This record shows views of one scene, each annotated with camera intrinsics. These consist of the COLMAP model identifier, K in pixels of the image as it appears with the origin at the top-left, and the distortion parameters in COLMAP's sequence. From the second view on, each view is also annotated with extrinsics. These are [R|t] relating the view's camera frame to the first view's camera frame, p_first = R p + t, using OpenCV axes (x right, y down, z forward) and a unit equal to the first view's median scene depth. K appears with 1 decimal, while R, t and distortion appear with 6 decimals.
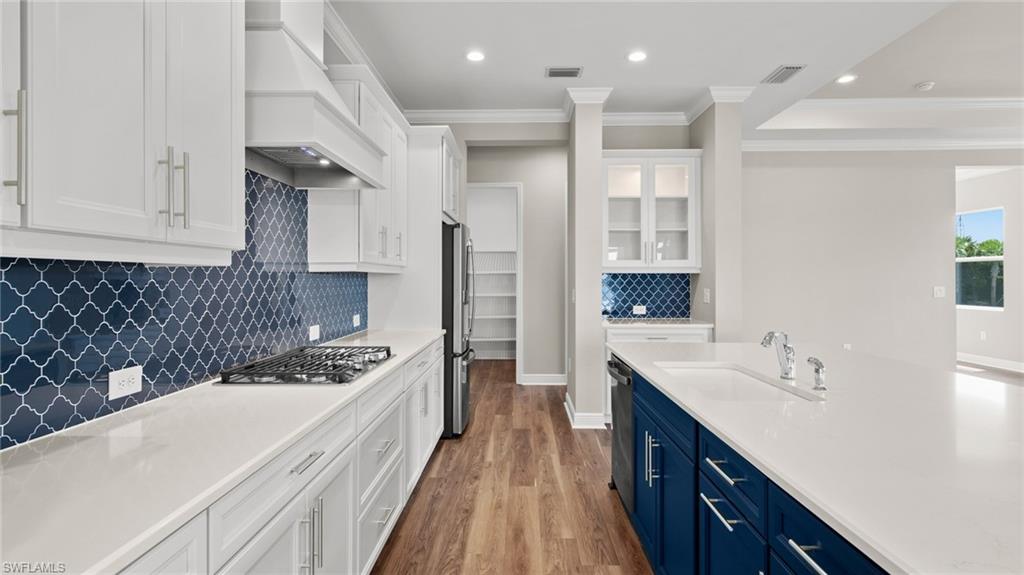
lens RADIAL K [[550.9, 0, 512.0], [0, 550.9, 287.5], [0, 0, 1]] dist [-0.001593, -0.000107]
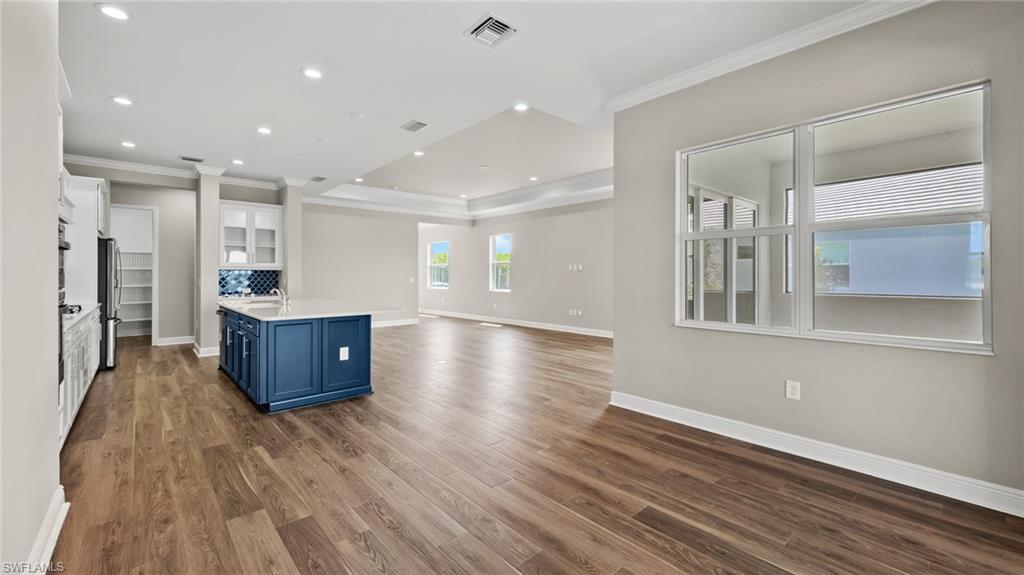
lens RADIAL K [[407.2, 0, 516.3], [0, 407.2, 275.3], [0, 0, 1]] dist [-0.016931, -0.000036]
pose [[0.723759, 0.000530, 0.690053, -0.037708], [0.008995, 0.999907, -0.010203, 0.013453], [-0.689994, 0.013591, 0.723687, -0.562462]]
